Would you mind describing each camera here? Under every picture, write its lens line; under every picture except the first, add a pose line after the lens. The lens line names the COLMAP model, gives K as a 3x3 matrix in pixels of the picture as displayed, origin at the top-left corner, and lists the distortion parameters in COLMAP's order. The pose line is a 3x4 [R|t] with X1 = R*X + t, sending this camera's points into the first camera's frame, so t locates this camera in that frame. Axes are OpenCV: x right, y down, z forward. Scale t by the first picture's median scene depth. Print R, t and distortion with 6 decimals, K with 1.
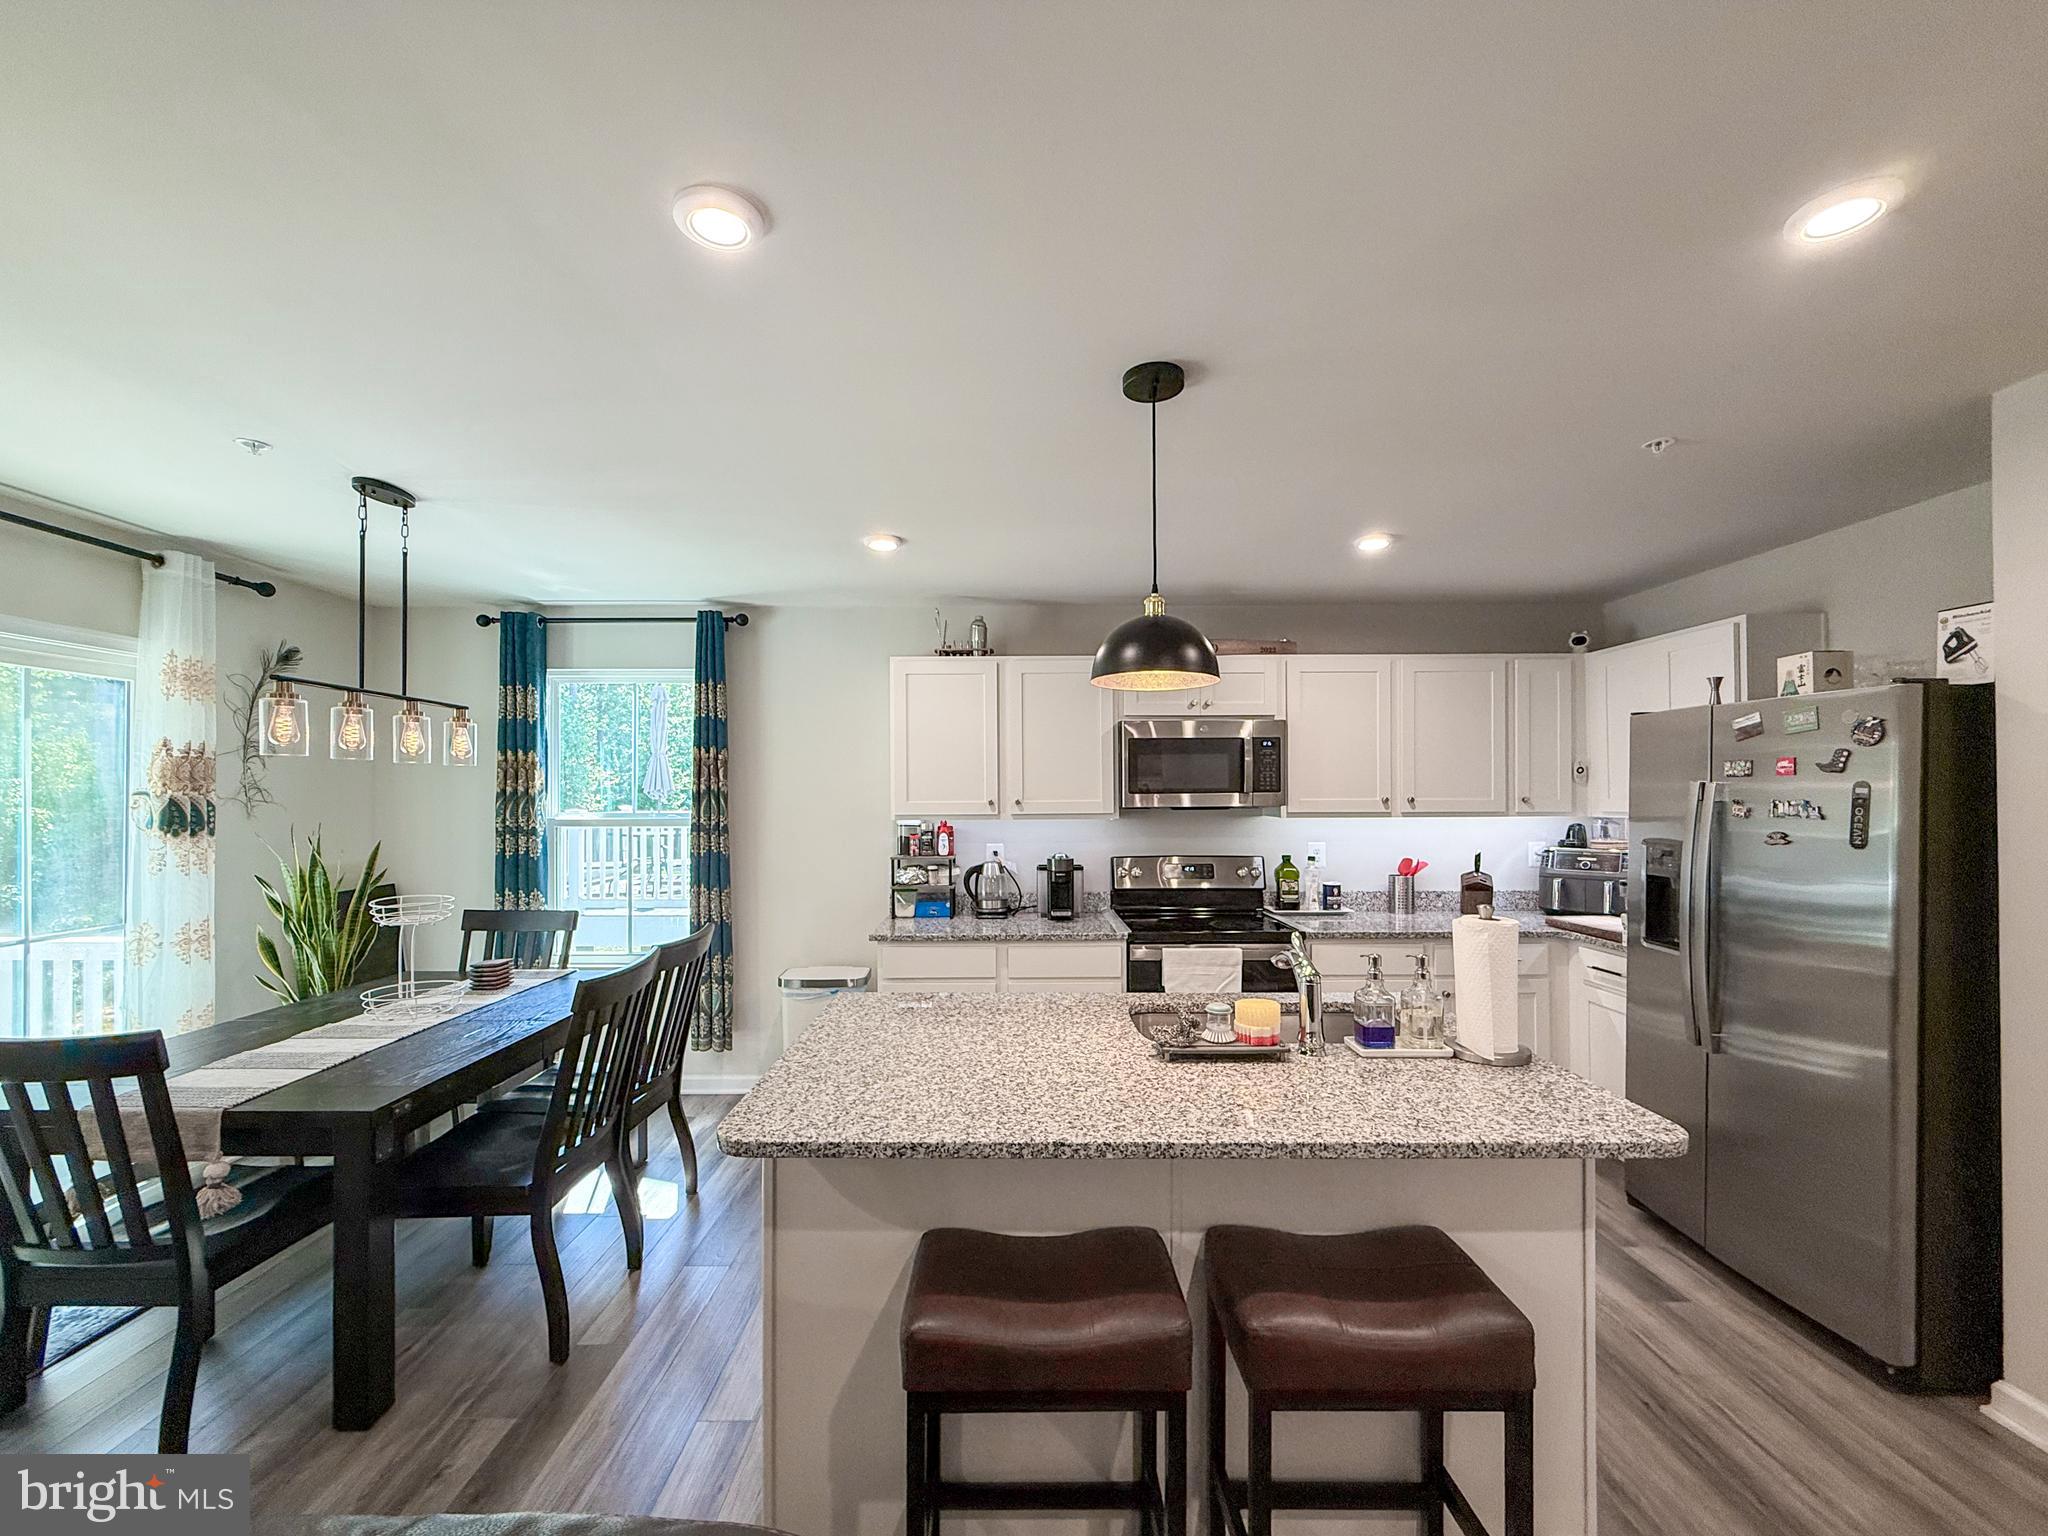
lens RADIAL K [[856.3, 0, 1016.0], [0, 856.3, 797.9], [0, 0, 1]] dist [-0.000248, 0.000162]
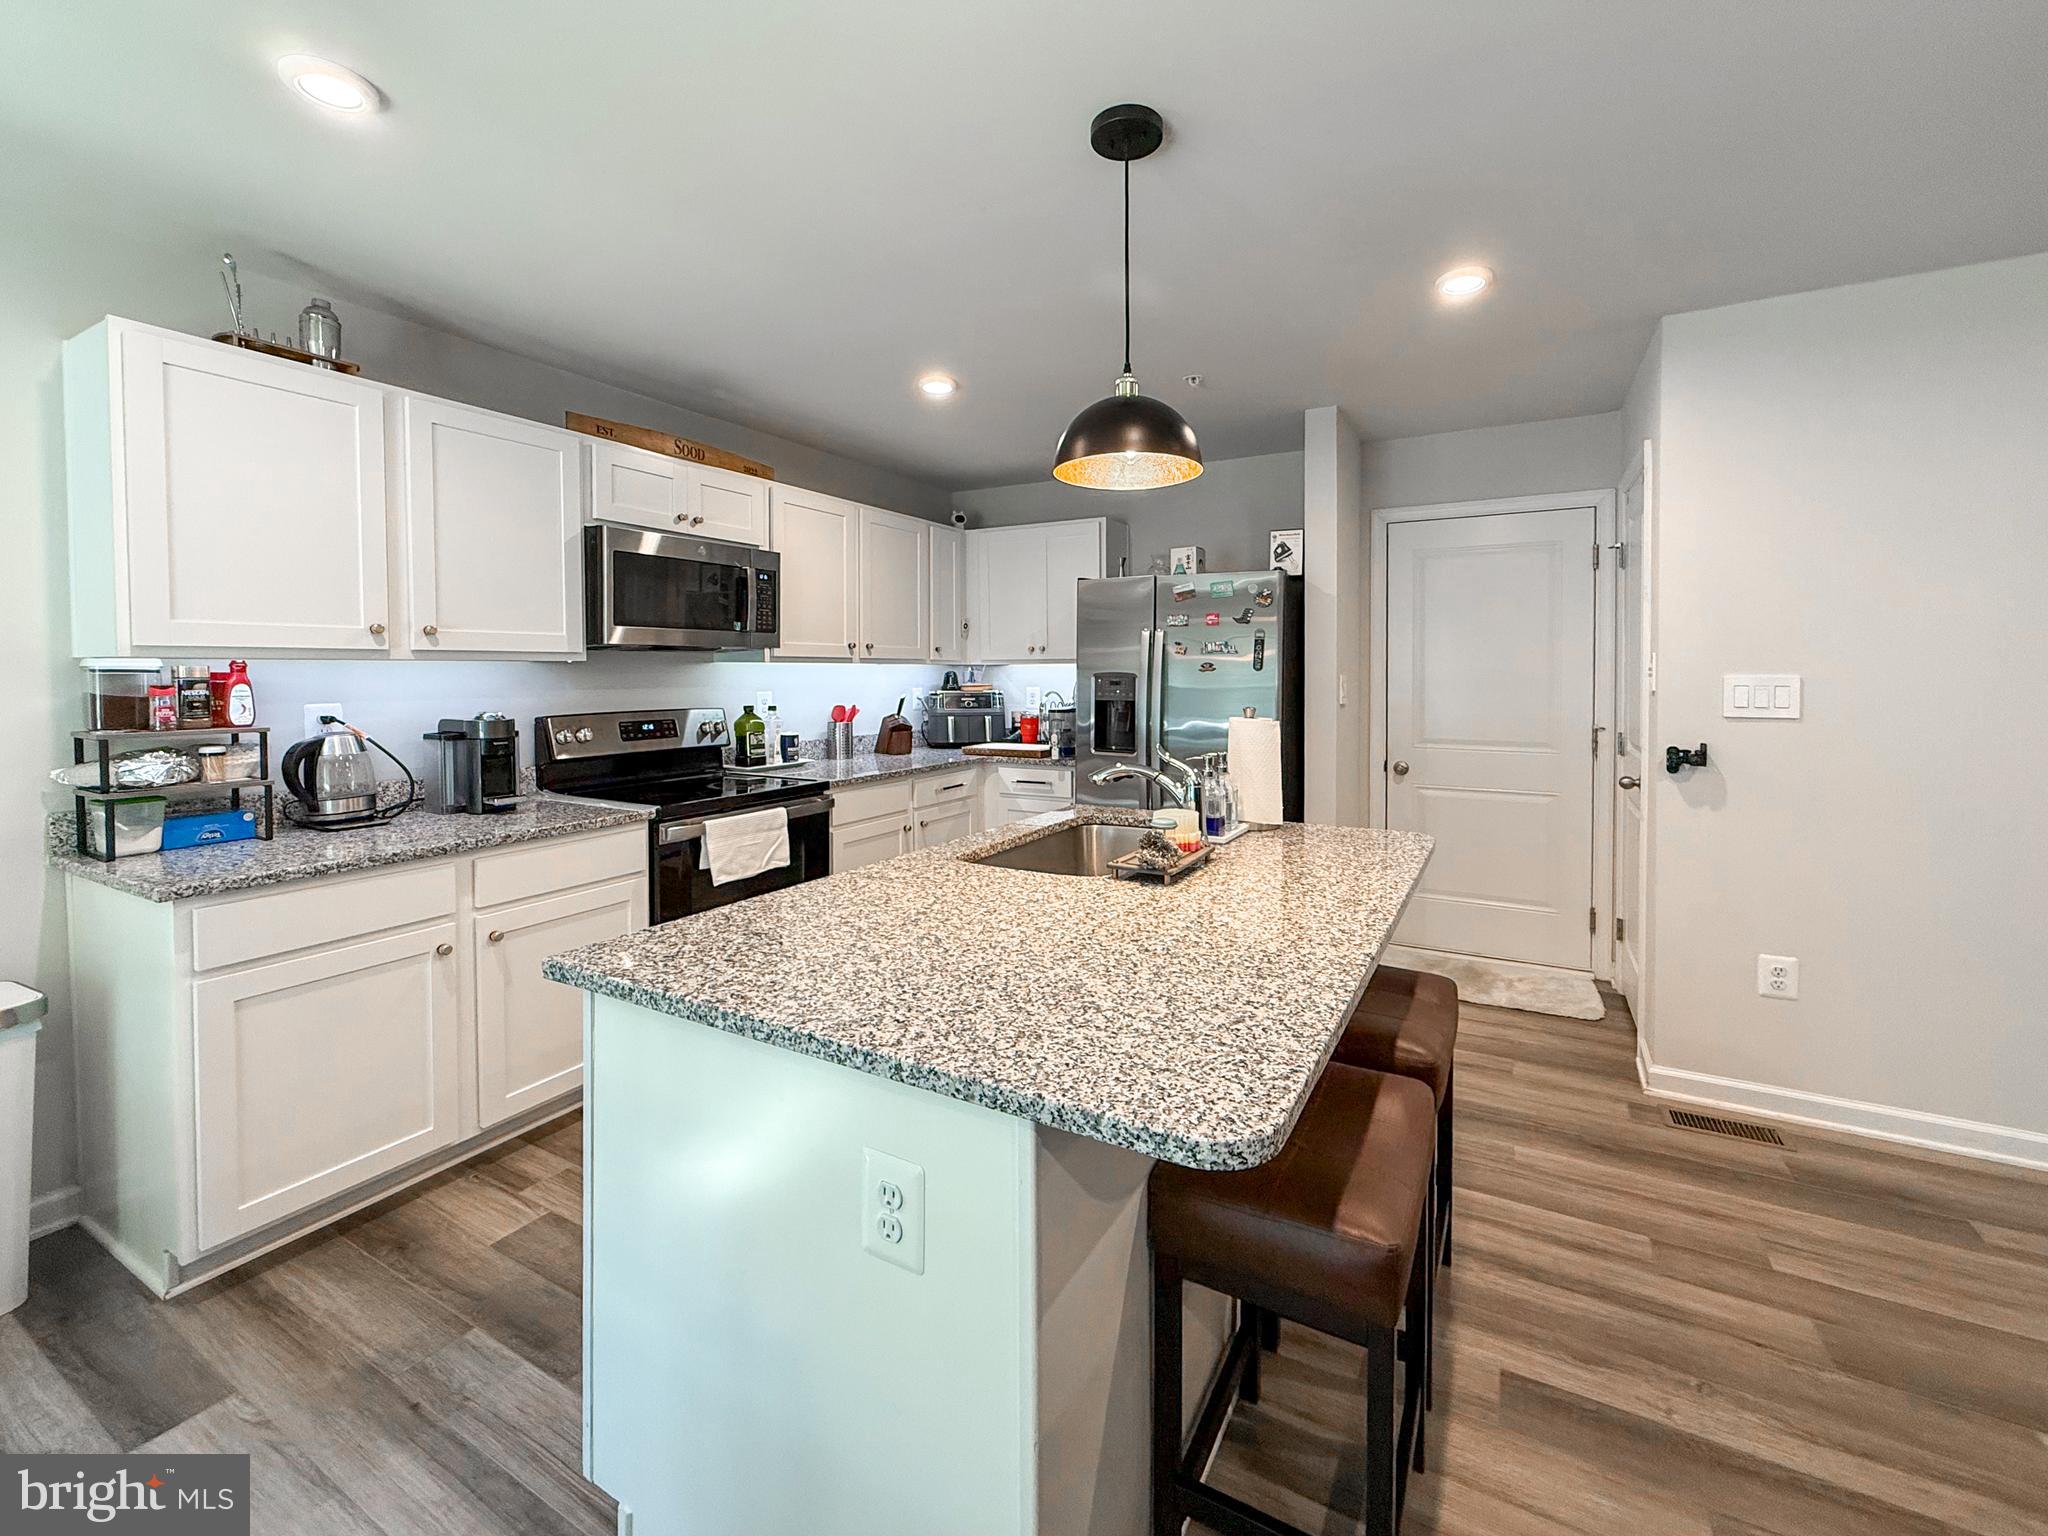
lens RADIAL K [[832.7, 0, 1073.6], [0, 832.7, 689.2], [0, 0, 1]] dist [0.000596, 0.000142]
pose [[0.474921, -0.015392, 0.879894, -0.295661], [-0.000106, 0.999846, 0.017547, 0.035103], [-0.880029, -0.008427, 0.474846, 0.293869]]
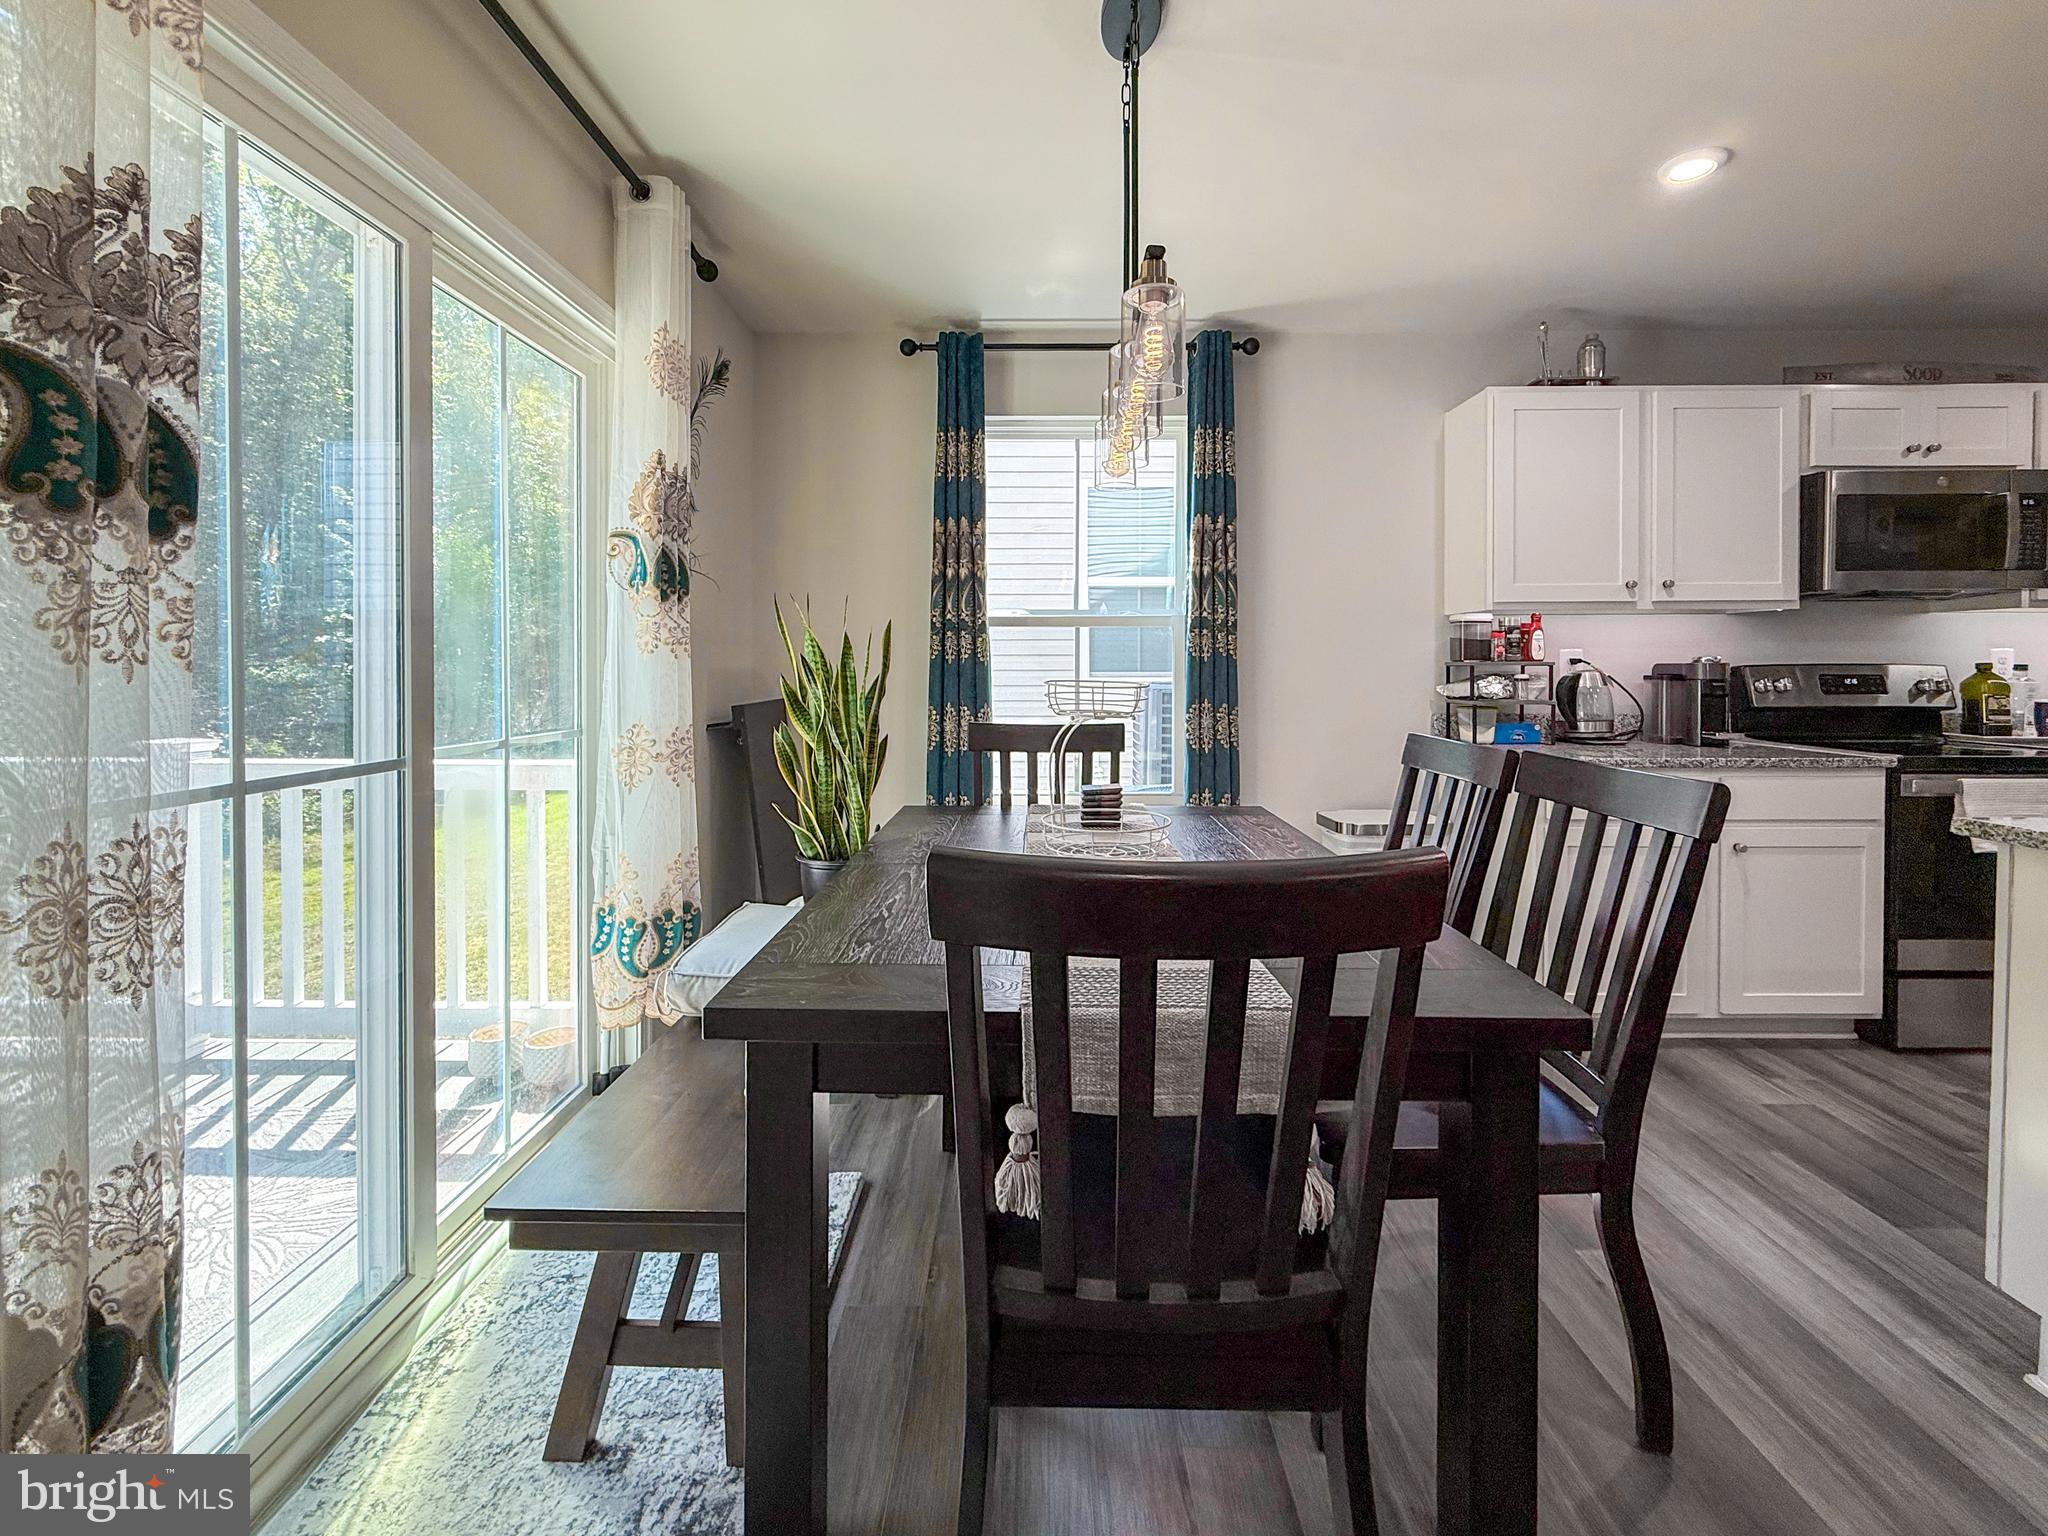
lens RADIAL K [[894.8, 0, 1035.0], [0, 894.8, 677.8], [0, 0, 1]] dist [-0.001463, 0.000033]
pose [[0.999914, 0.002190, -0.012946, -0.509104], [-0.002016, 0.999908, 0.013442, 0.072758], [0.012974, -0.013415, 0.999826, 0.218876]]
